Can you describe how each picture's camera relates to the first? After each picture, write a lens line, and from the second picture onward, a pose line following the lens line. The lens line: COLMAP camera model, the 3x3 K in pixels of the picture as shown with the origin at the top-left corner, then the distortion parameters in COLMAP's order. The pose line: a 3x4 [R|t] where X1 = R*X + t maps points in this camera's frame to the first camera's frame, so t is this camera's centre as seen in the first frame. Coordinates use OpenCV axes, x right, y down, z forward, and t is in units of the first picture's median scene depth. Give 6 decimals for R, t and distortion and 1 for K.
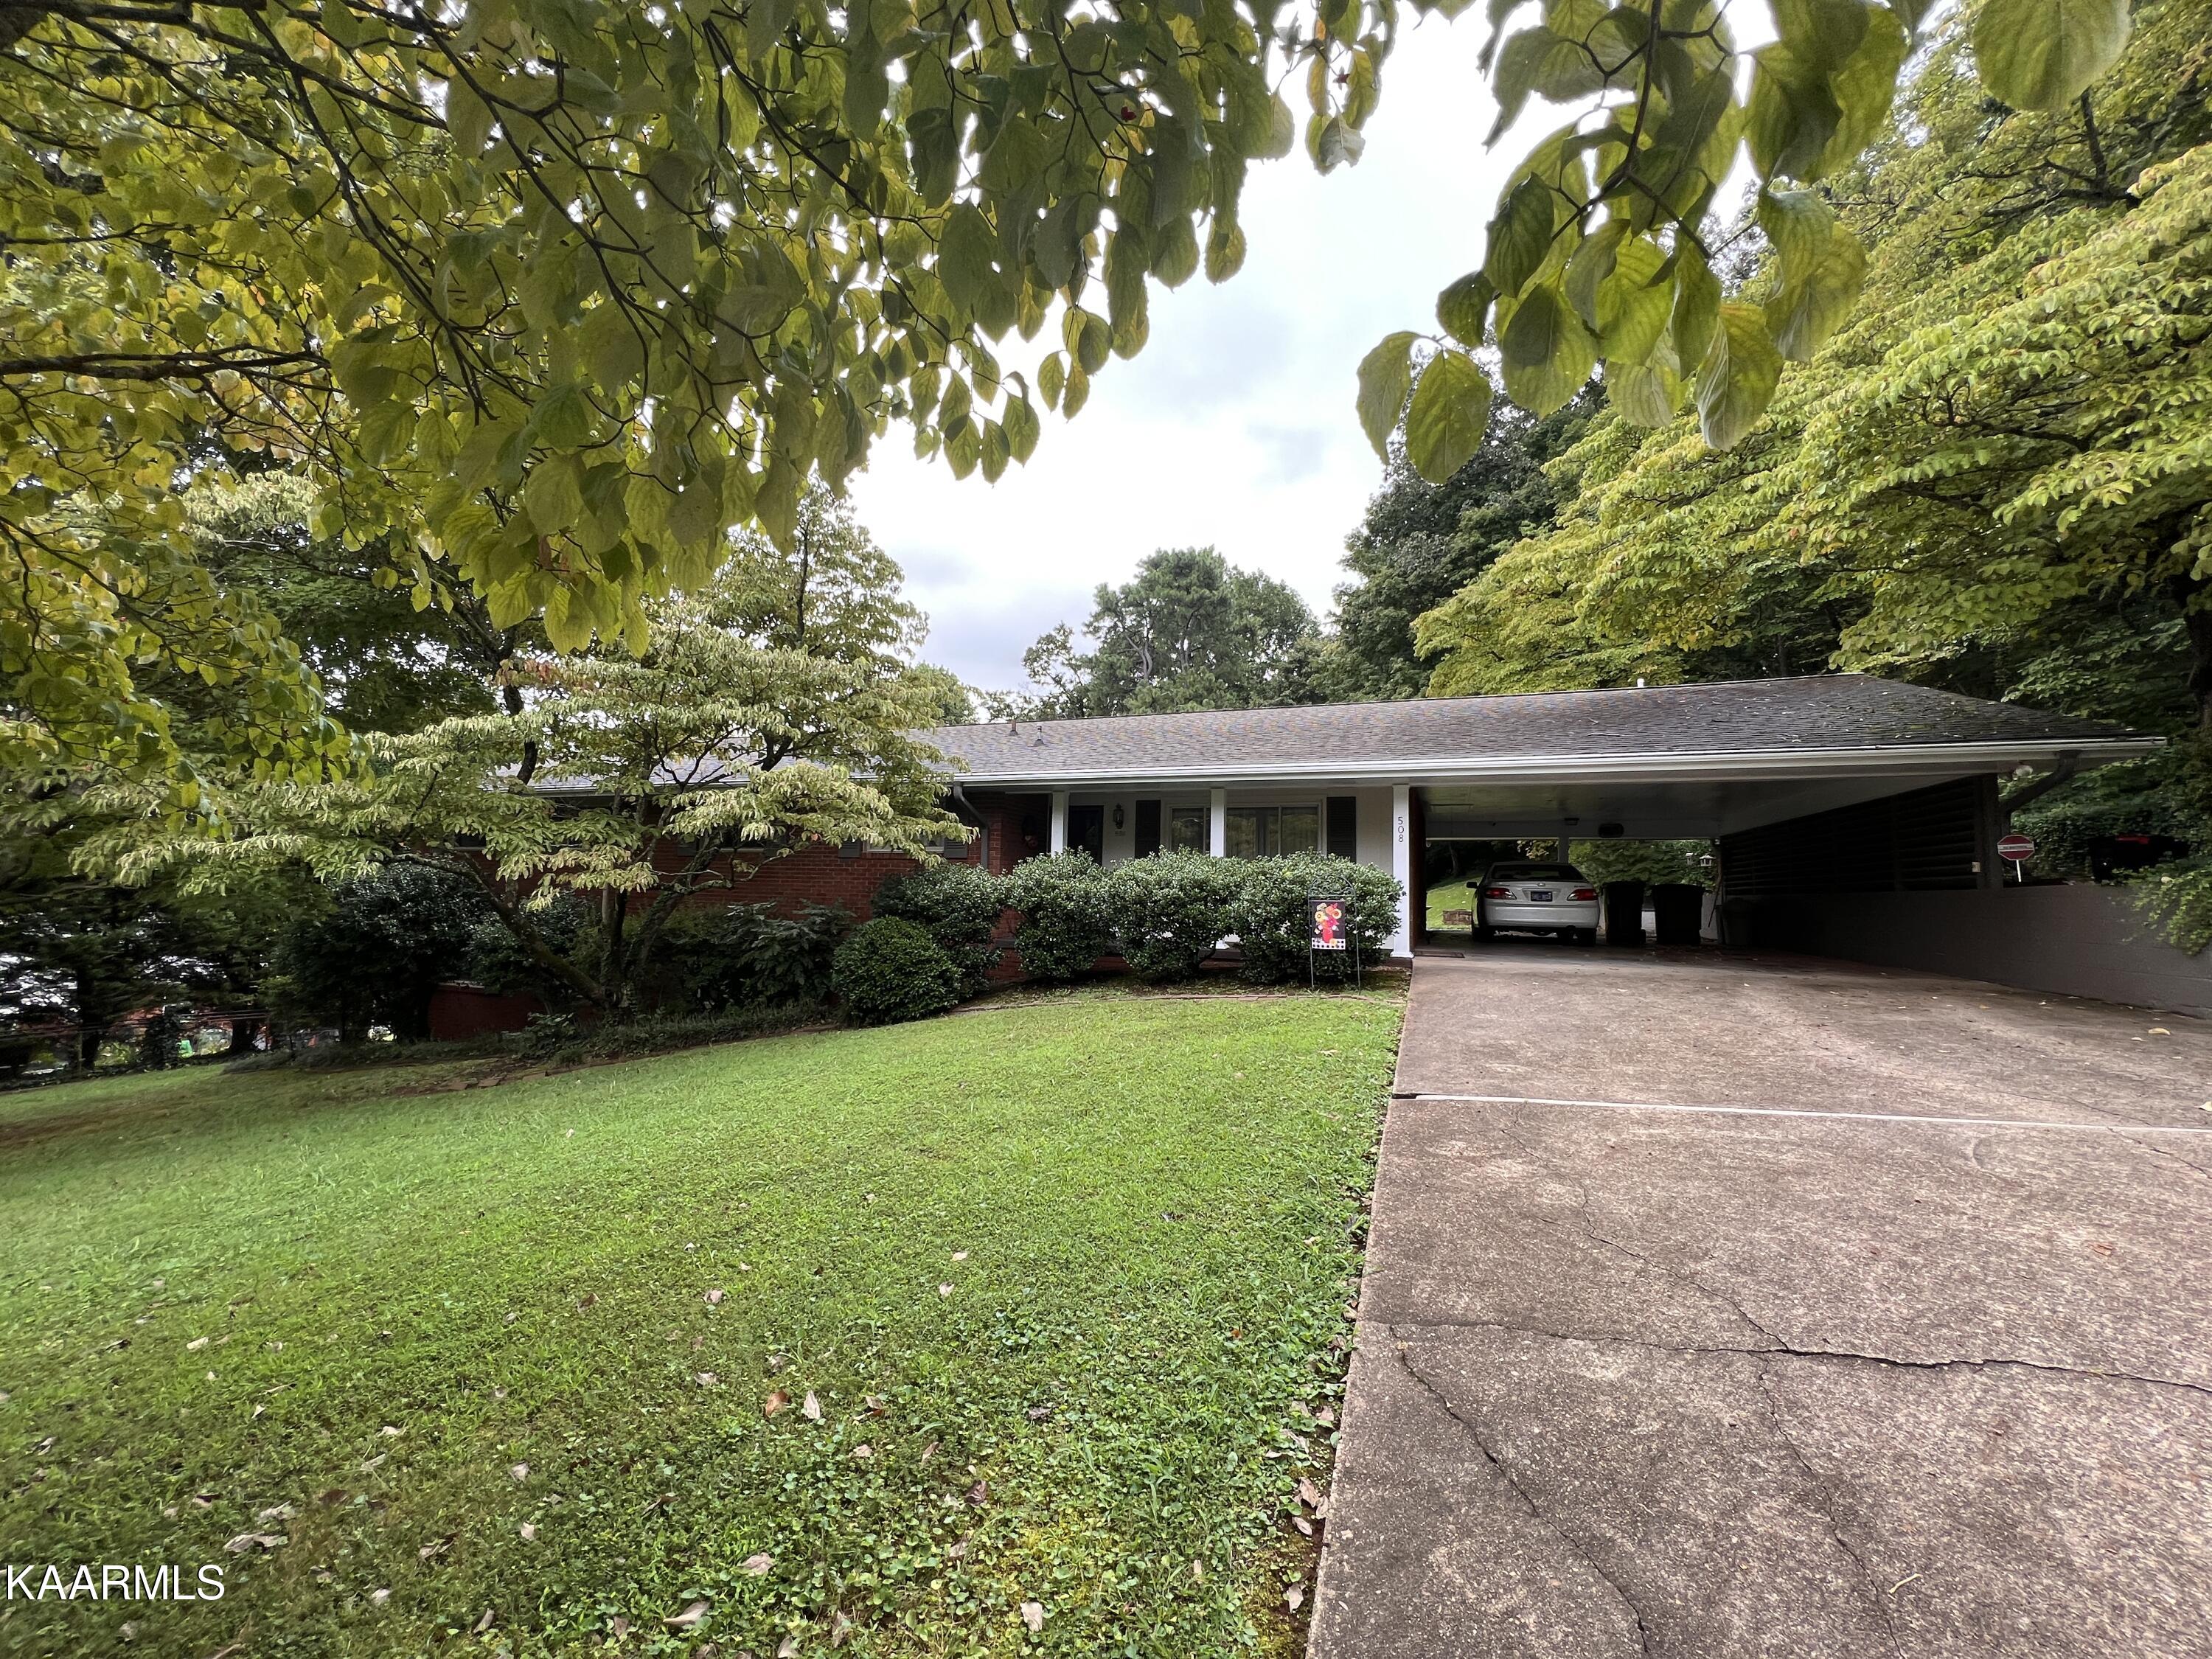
lens RADIAL K [[875.2, 0, 1102.4], [0, 875.2, 830.2], [0, 0, 1]] dist [-0.003715, -0.000515]
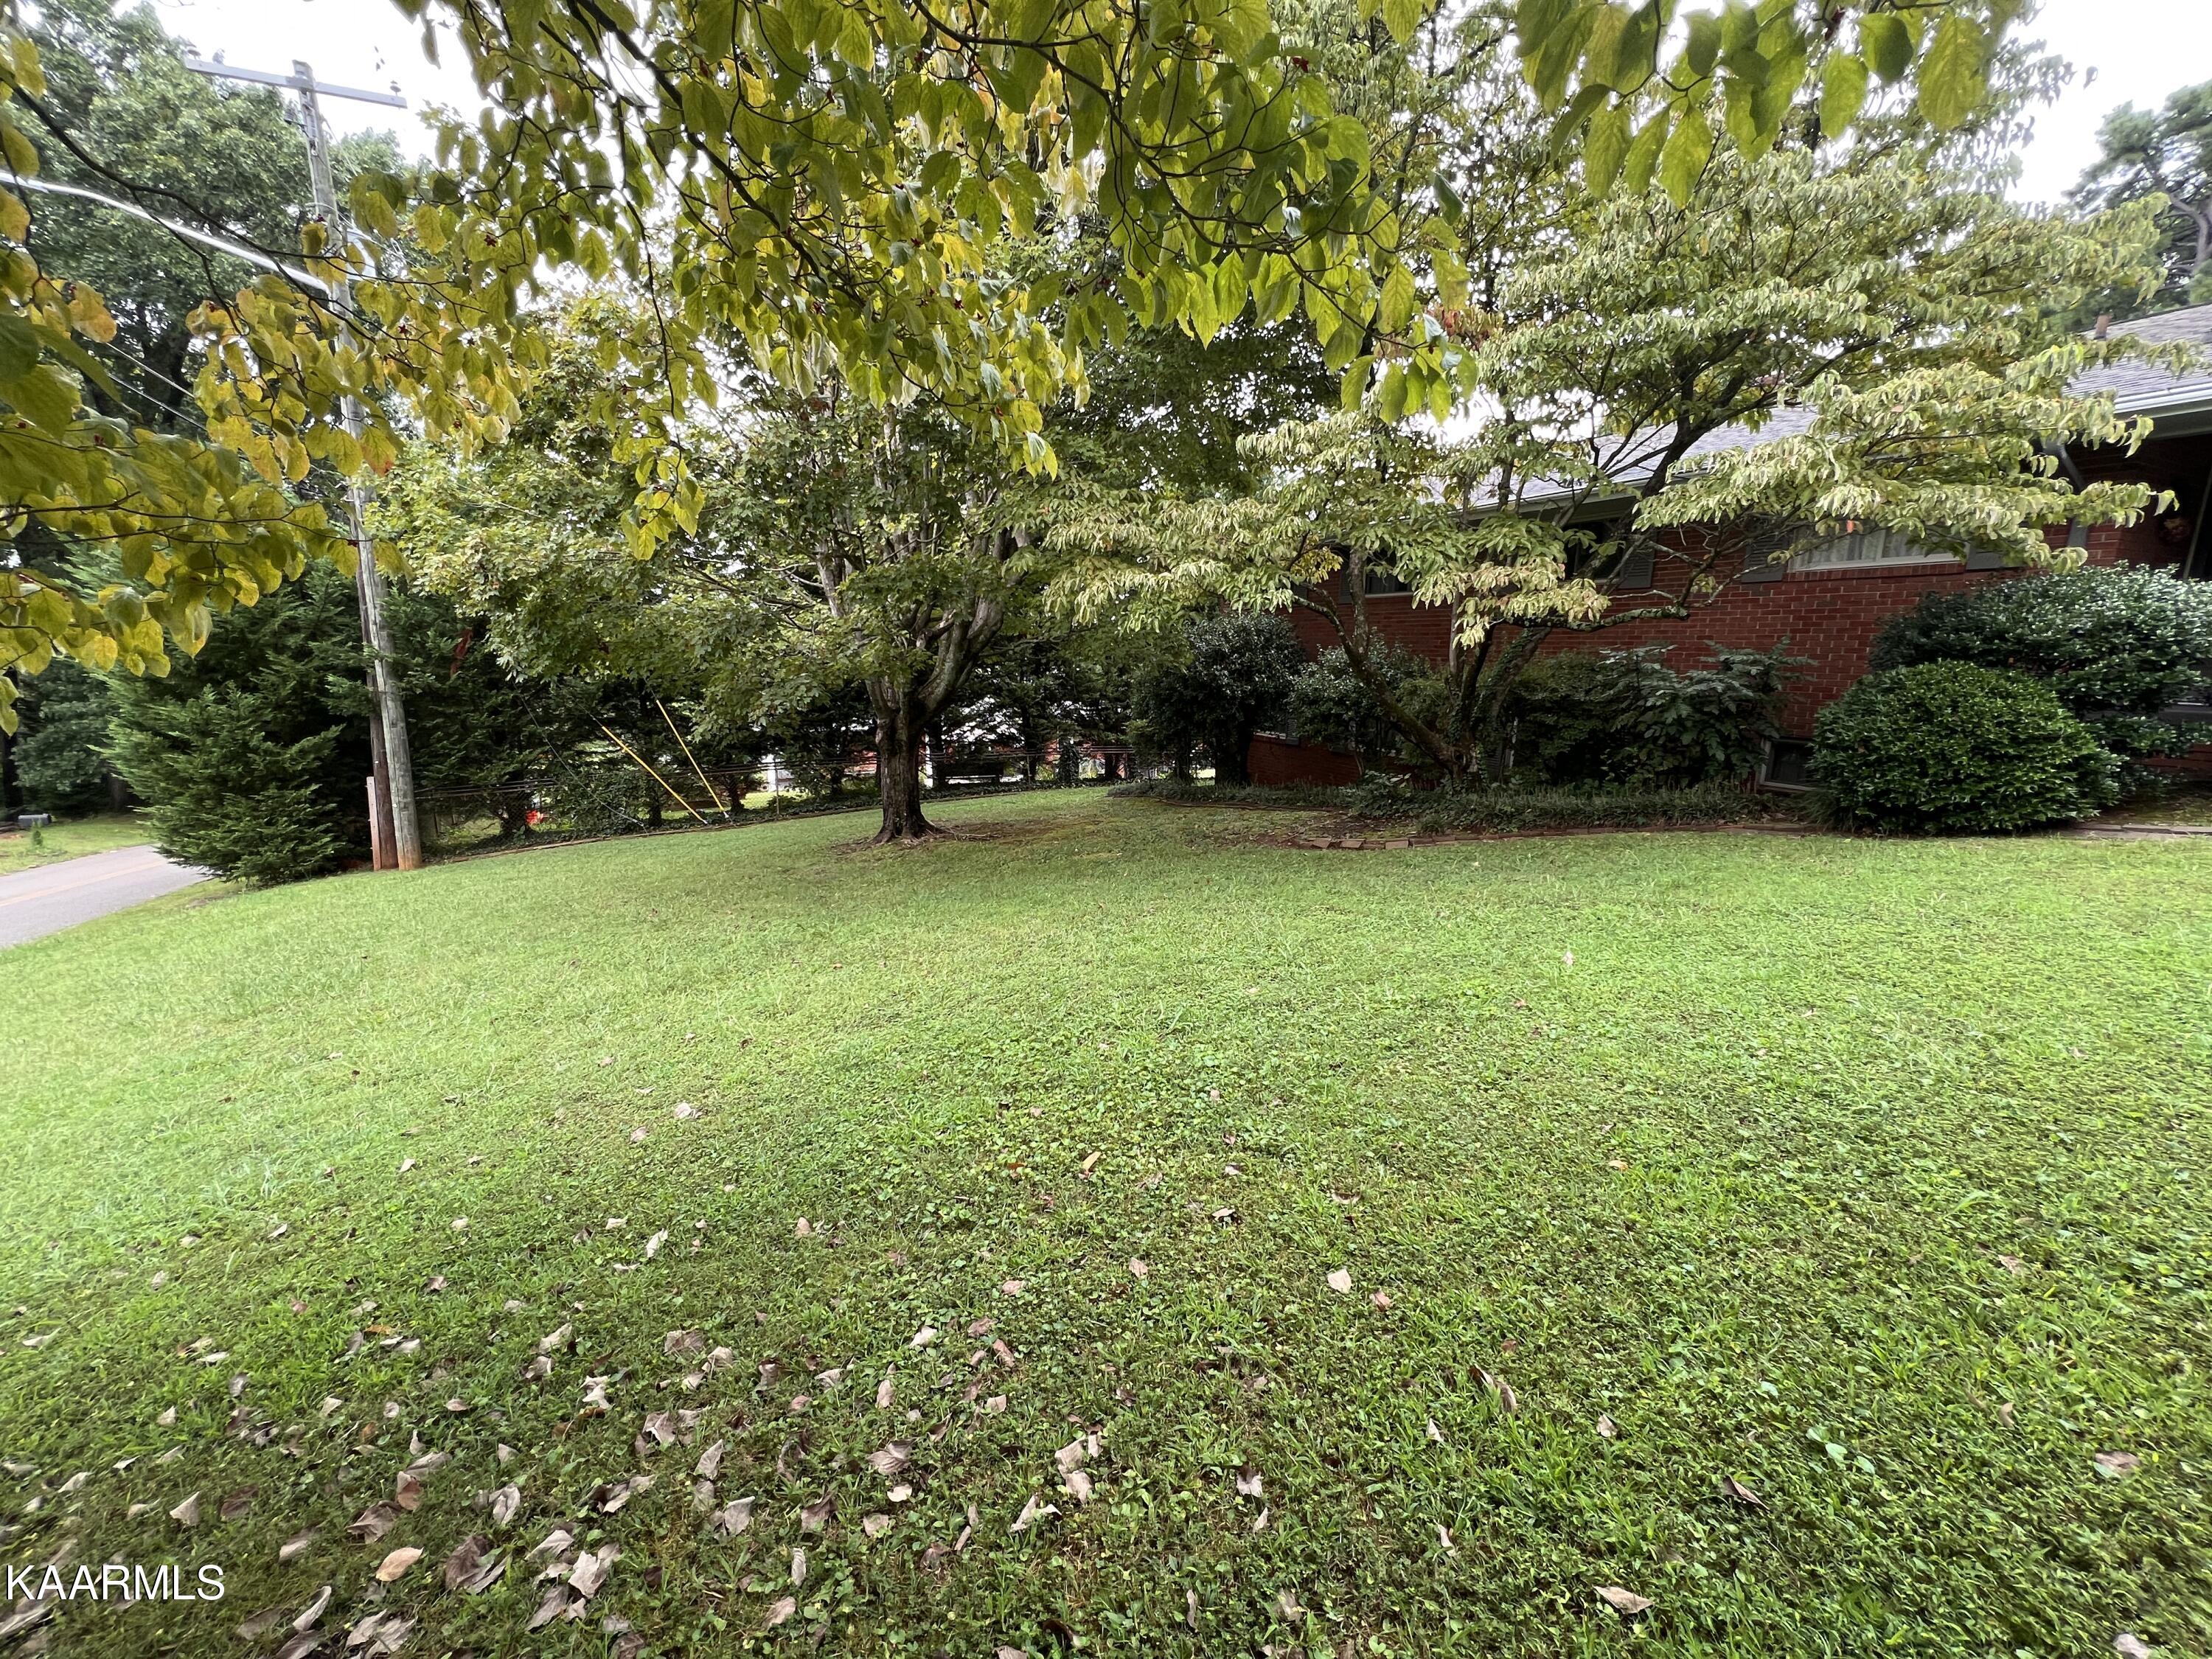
lens RADIAL K [[875.2, 0, 1102.4], [0, 875.2, 826.3], [0, 0, 1]] dist [-0.003715, -0.000515]
pose [[0.729080, 0.122212, -0.673429, -0.220298], [0.058854, 0.969090, 0.239586, 0.027203], [0.681894, -0.214311, 0.699351, 0.142463]]
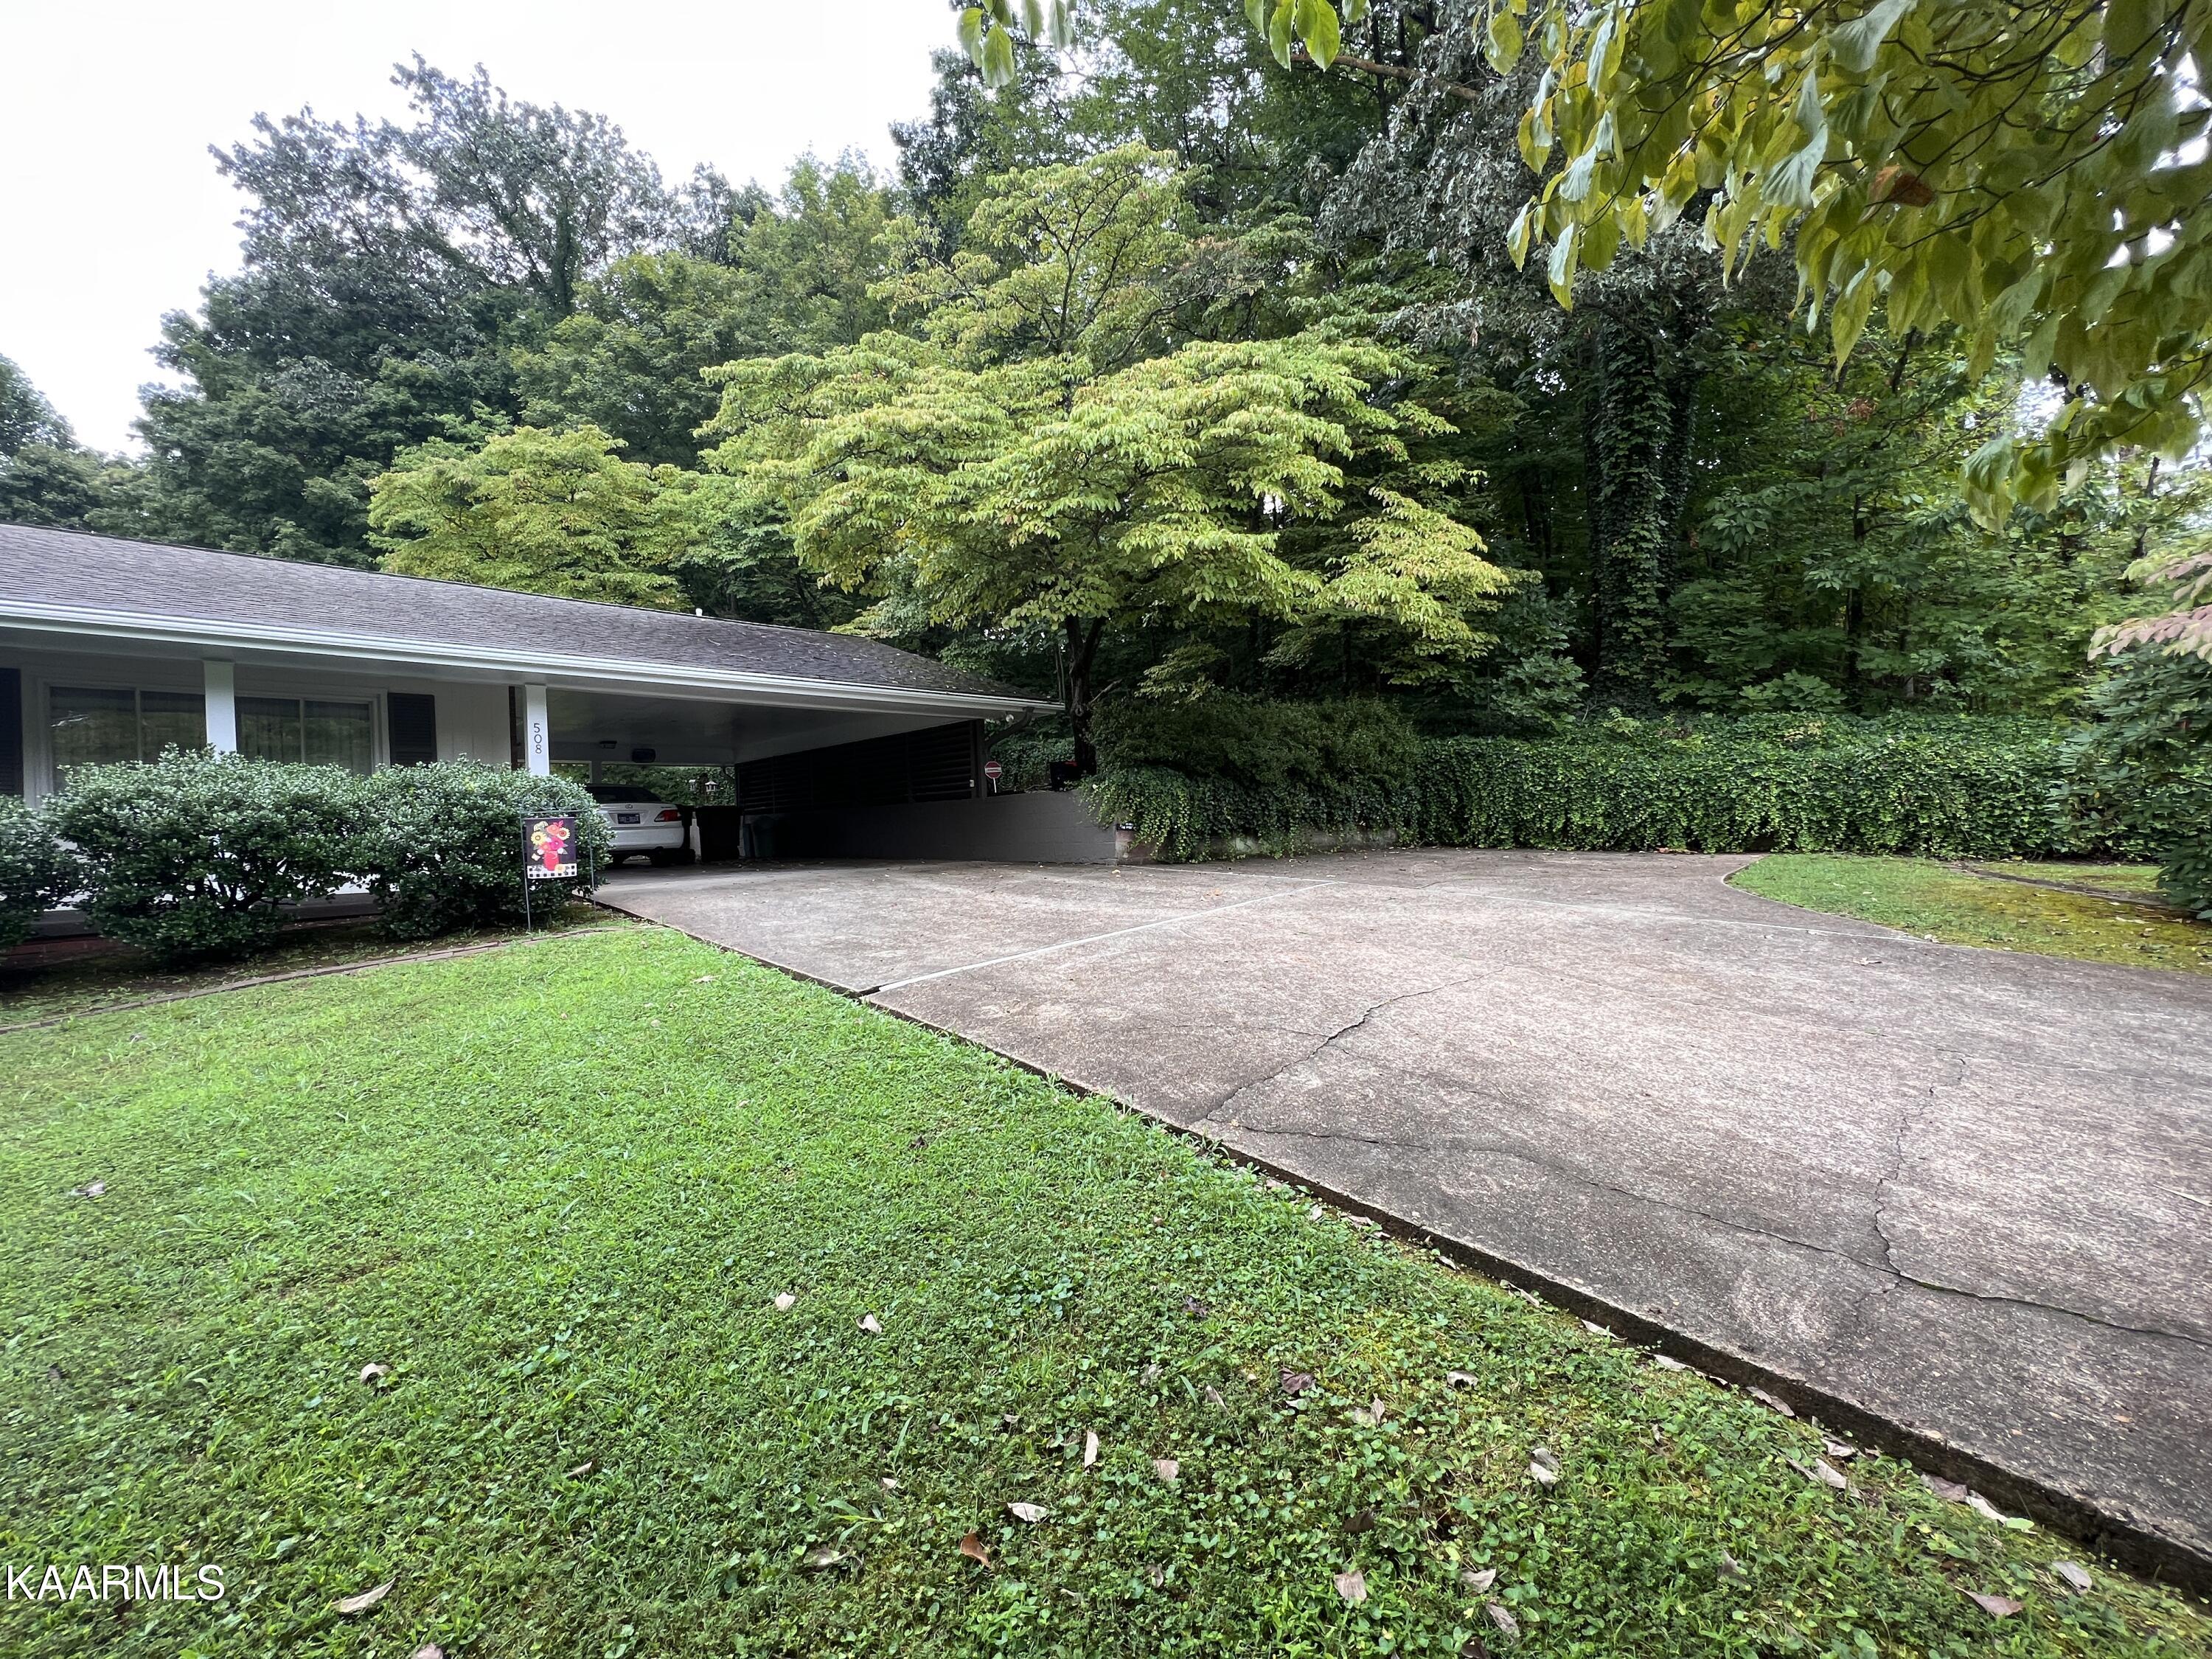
lens RADIAL K [[875.2, 0, 1099.6], [0, 875.2, 835.2], [0, 0, 1]] dist [-0.003715, -0.000515]
pose [[0.422974, -0.047667, 0.904887, -0.704774], [-0.024721, 0.997637, 0.064108, 0.089913], [-0.905805, -0.049486, 0.420796, 0.563170]]
